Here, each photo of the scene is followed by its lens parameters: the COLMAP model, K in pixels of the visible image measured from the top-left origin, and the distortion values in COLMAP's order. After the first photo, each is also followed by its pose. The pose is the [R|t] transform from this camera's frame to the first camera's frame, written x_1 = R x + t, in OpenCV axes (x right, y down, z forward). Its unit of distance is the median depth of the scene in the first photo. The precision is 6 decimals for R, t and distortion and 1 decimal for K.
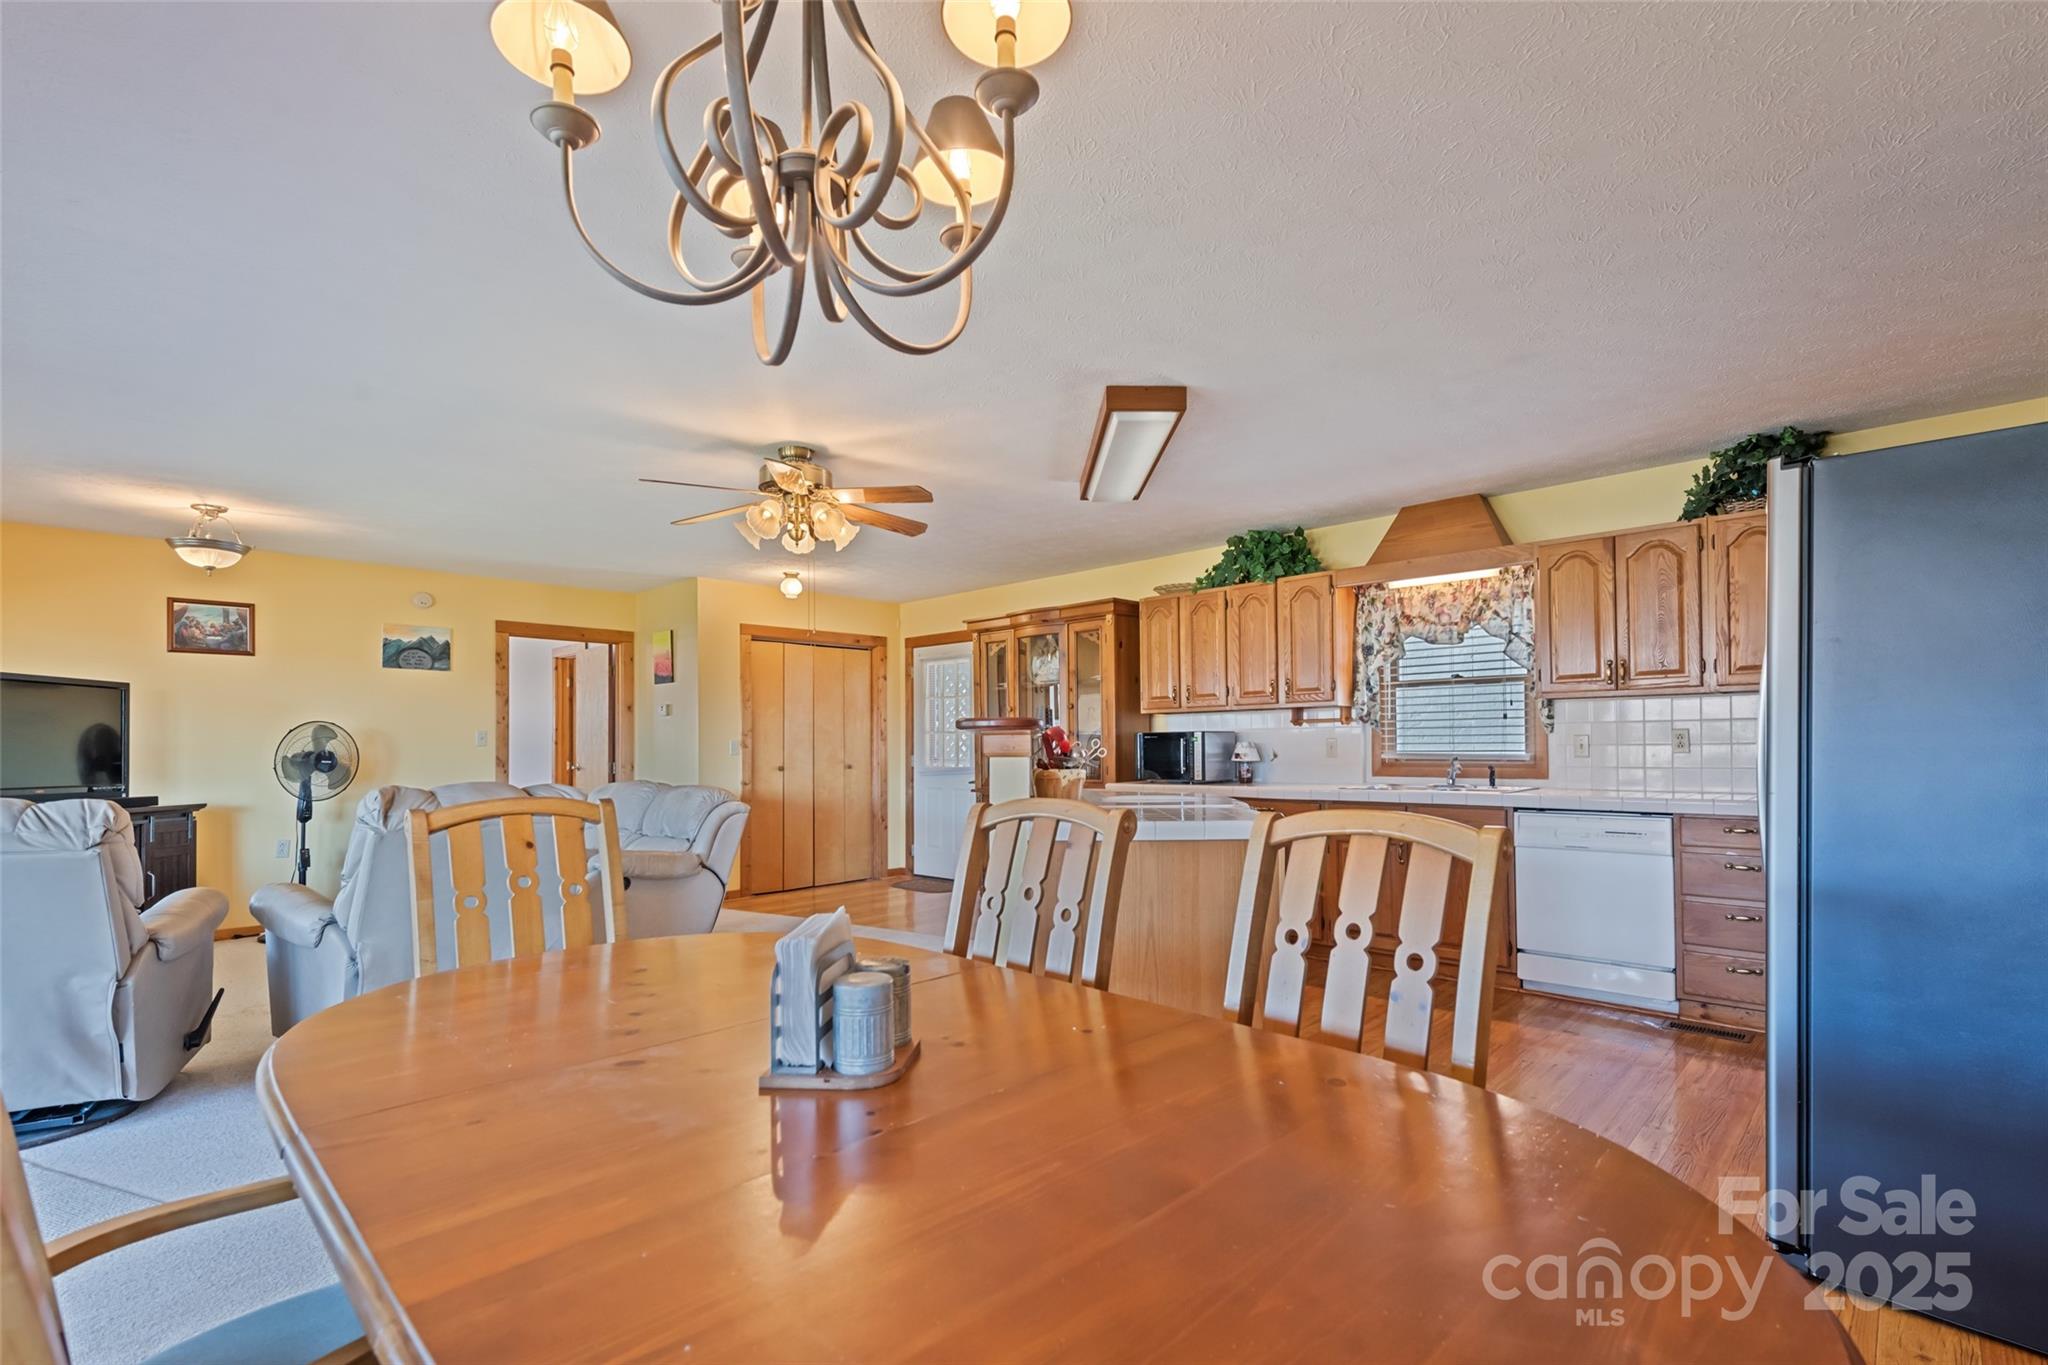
lens RADIAL K [[915.6, 0, 1038.4], [0, 915.6, 741.9], [0, 0, 1]] dist [0.001046, -0.000270]
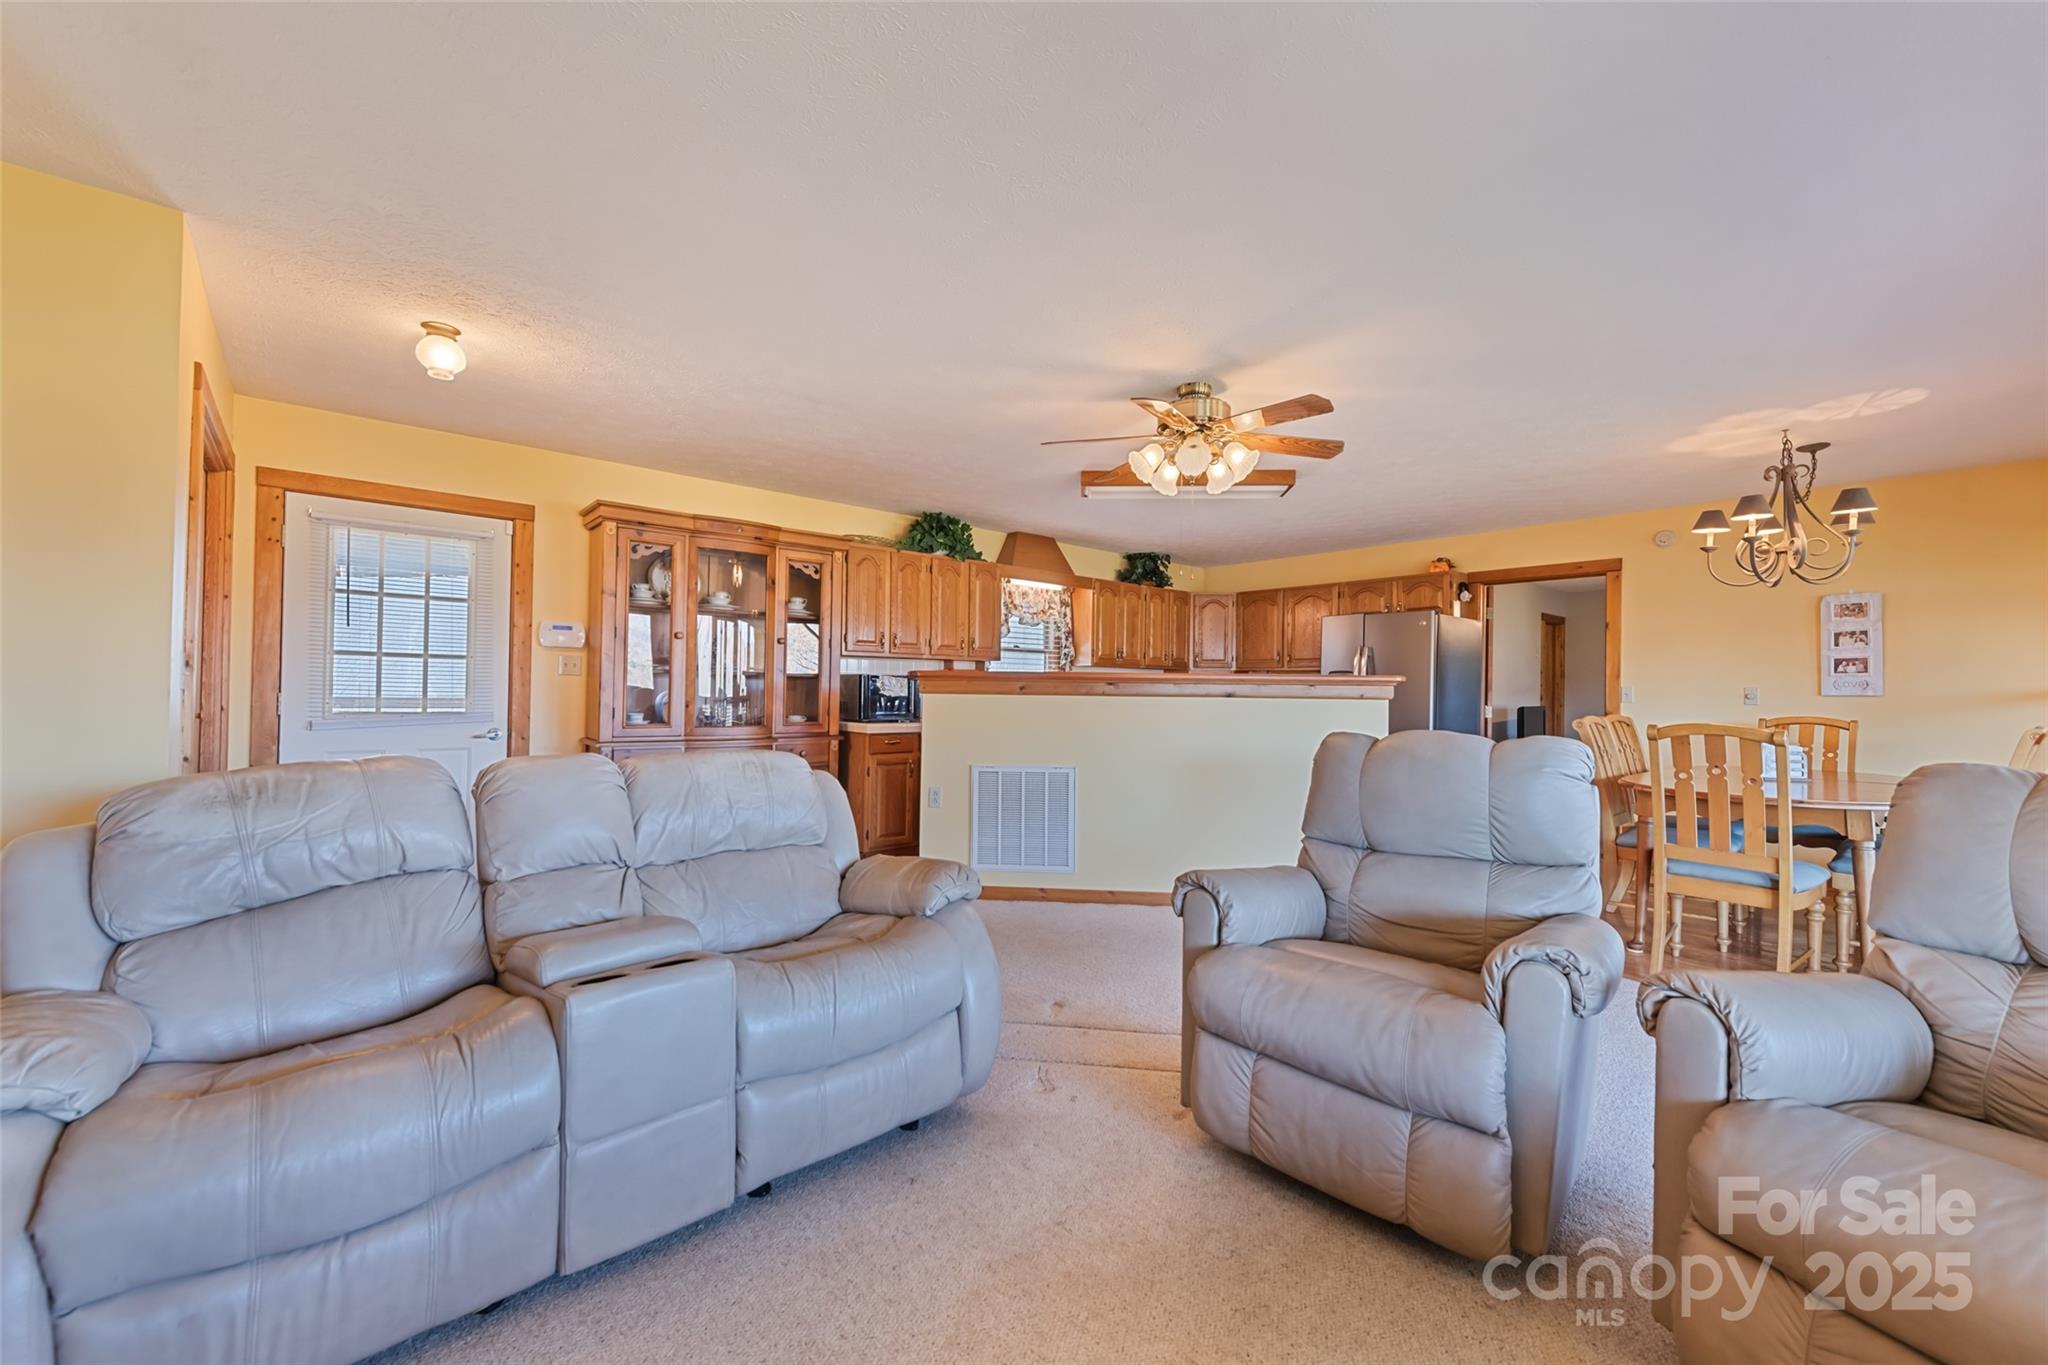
lens RADIAL K [[803.6, 0, 1018.2], [0, 803.6, 680.1], [0, 0, 1]] dist [0.001953, 0.000237]
pose [[0.106539, 0.022365, 0.994057, -0.846242], [-0.020491, 0.999584, -0.020294, 0.012883], [-0.994097, -0.018207, 0.106953, 0.799983]]
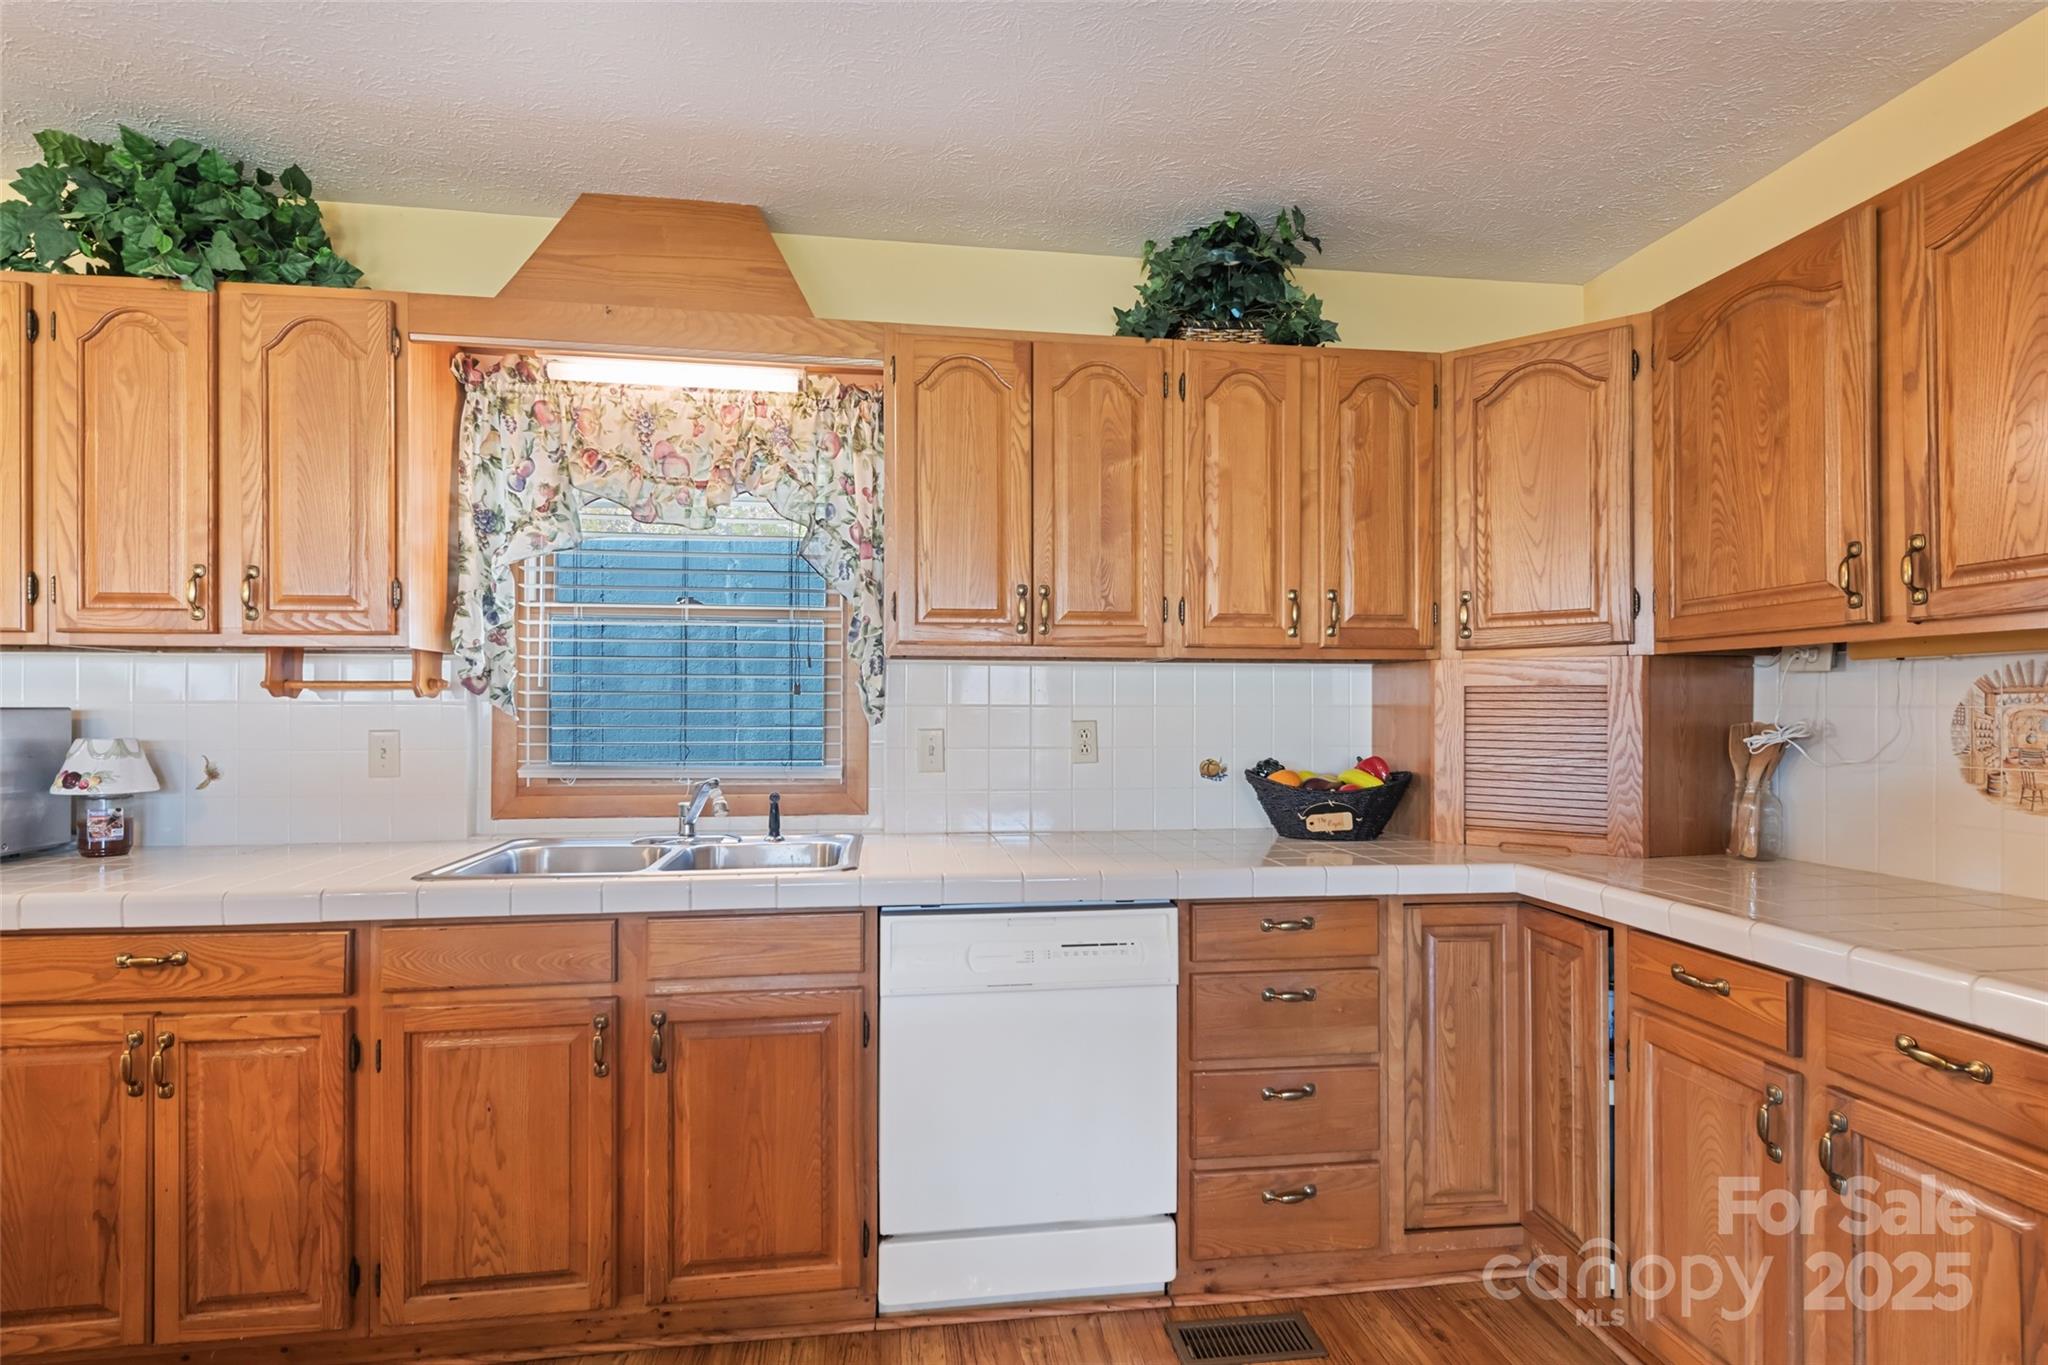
lens RADIAL K [[1003.1, 0, 1019.4], [0, 1003.1, 705.0], [0, 0, 1]] dist [0.014687, -0.005595]
pose [[0.621657, 0.013247, 0.783178, 0.148238], [-0.011201, 0.999905, -0.008022, -0.014569], [-0.783210, -0.003785, 0.621746, 0.511908]]
